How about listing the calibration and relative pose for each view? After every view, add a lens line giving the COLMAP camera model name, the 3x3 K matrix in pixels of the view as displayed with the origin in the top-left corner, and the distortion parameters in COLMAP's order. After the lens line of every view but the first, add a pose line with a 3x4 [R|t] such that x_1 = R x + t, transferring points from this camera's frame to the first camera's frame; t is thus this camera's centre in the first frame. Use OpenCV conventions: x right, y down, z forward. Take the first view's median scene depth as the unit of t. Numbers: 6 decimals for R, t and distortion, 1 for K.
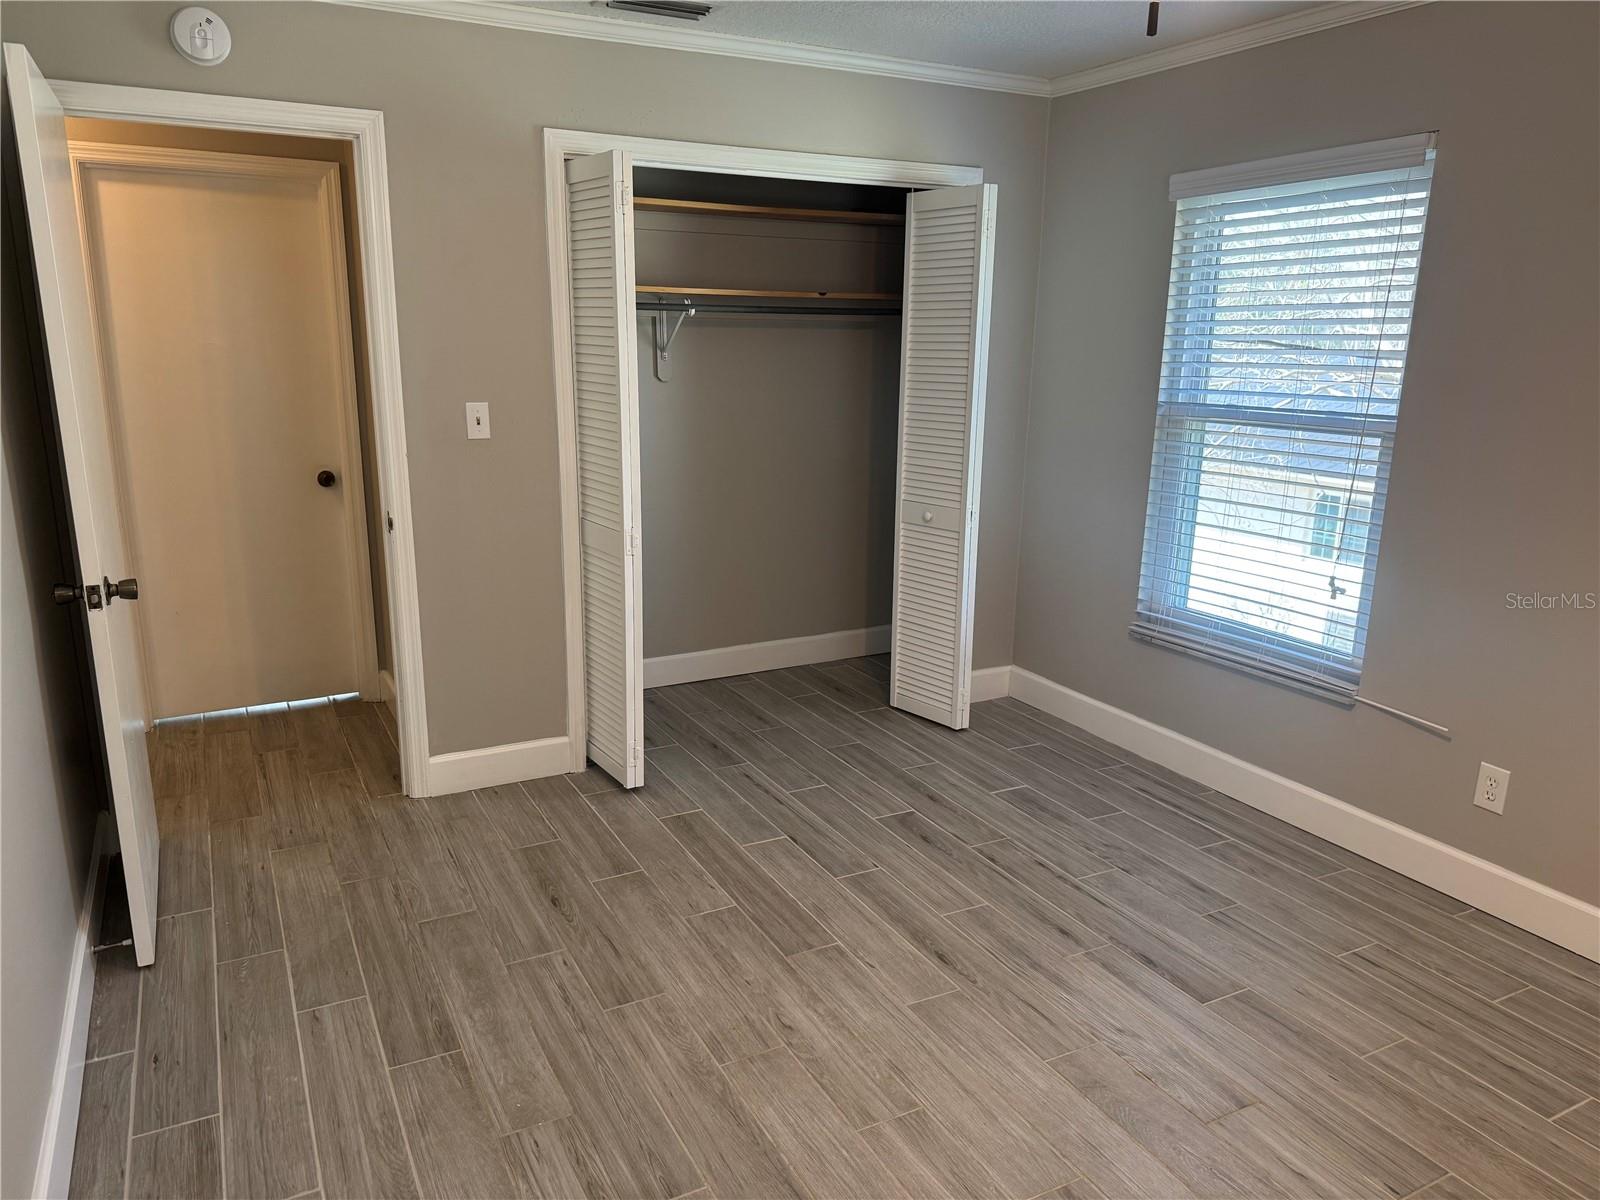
lens RADIAL K [[1121.9, 0, 800.4], [0, 1121.9, 596.5], [0, 0, 1]] dist [0.054033, -0.065337]
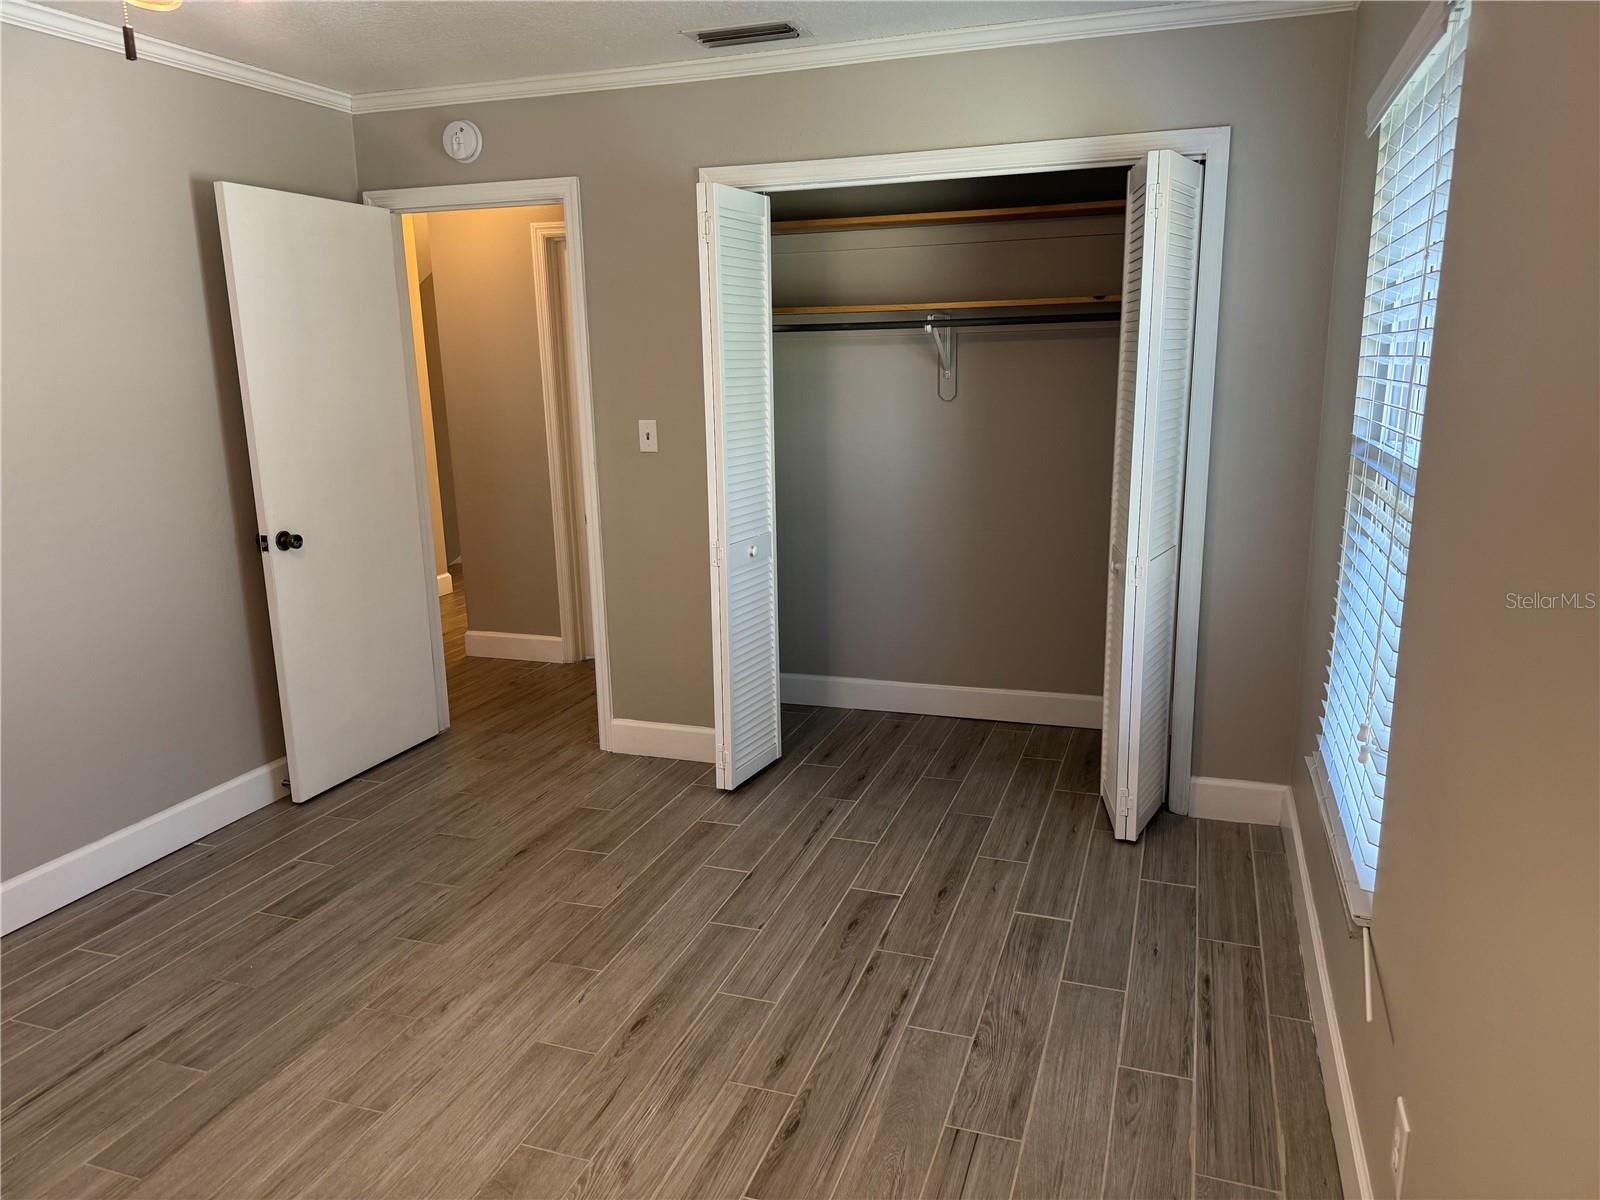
lens RADIAL K [[1121.9, 0, 804.2], [0, 1121.9, 603.0], [0, 0, 1]] dist [0.054033, -0.065337]
pose [[0.685173, 0.138560, -0.715080, 0.686819], [-0.139015, 0.988570, 0.058353, -0.080302], [0.714991, 0.059425, 0.696603, 0.345441]]
